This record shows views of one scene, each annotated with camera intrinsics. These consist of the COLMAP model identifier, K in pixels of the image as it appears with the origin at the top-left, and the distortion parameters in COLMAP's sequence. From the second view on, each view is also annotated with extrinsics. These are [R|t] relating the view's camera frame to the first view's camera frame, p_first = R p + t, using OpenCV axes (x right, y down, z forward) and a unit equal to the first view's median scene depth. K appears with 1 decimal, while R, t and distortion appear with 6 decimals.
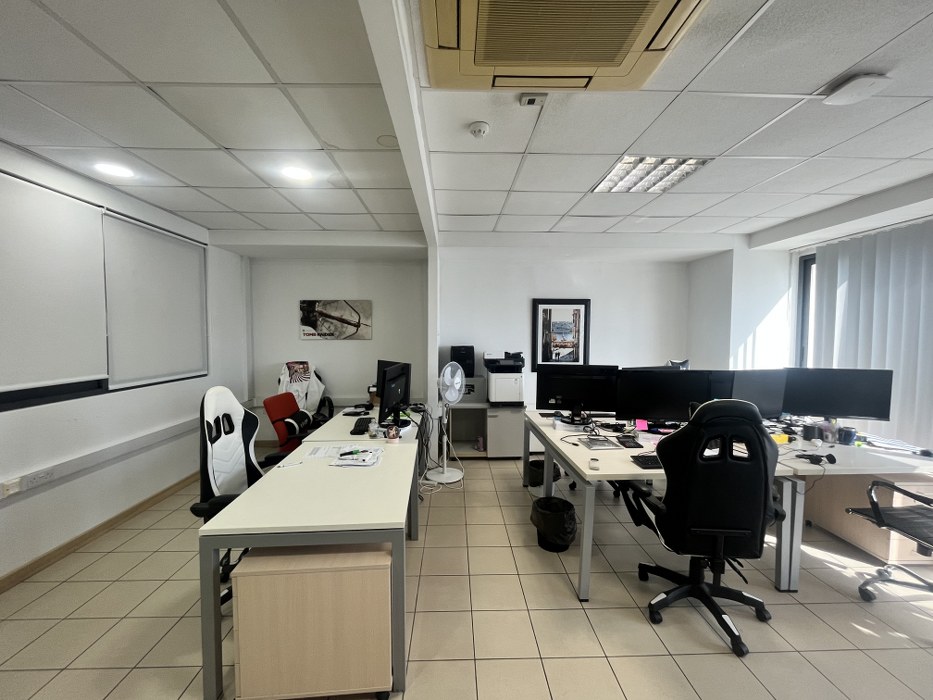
lens RADIAL K [[376.9, 0, 462.5], [0, 376.9, 350.7], [0, 0, 1]] dist [-0.009668, 0.000582]
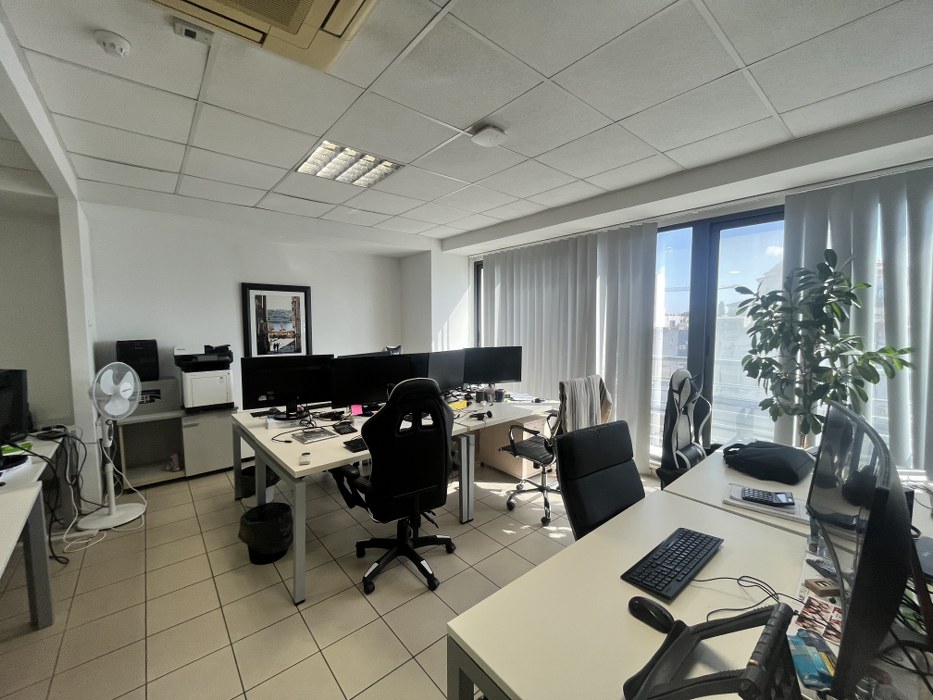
lens RADIAL K [[376.9, 0, 466.3], [0, 376.9, 351.0], [0, 0, 1]] dist [-0.009668, 0.000582]
pose [[0.776295, -0.053943, 0.628057, 0.066593], [0.035348, 0.998489, 0.042067, 0.001395], [-0.629377, -0.010456, 0.777029, 0.000365]]
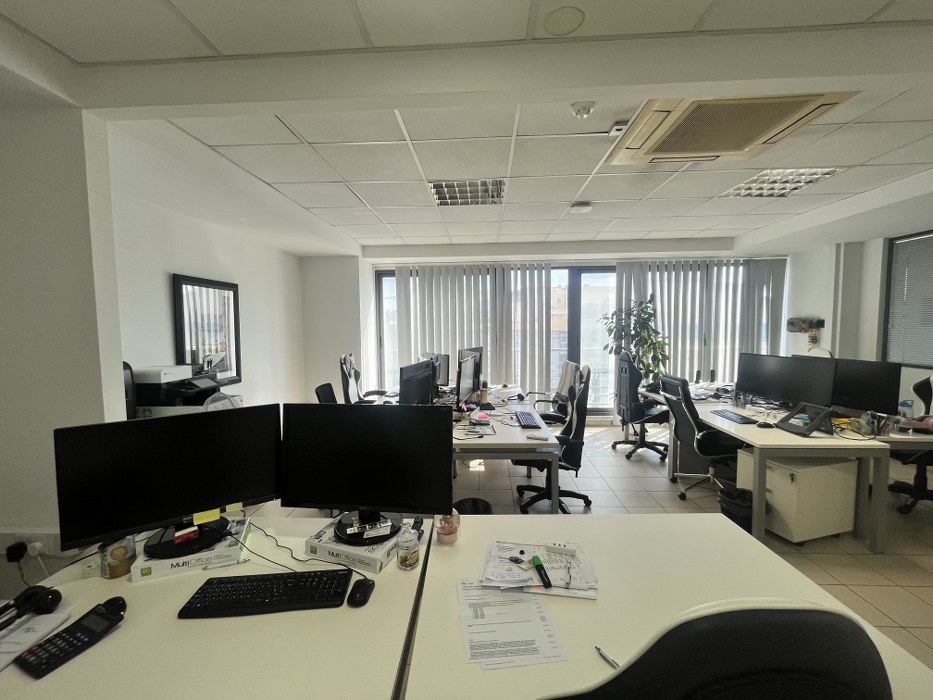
lens RADIAL K [[376.9, 0, 465.5], [0, 376.9, 347.8], [0, 0, 1]] dist [-0.009668, 0.000582]
pose [[0.085011, -0.061162, 0.994501, -0.665362], [0.058711, 0.996687, 0.056278, -0.049080], [-0.994649, 0.053604, 0.088320, 0.889347]]
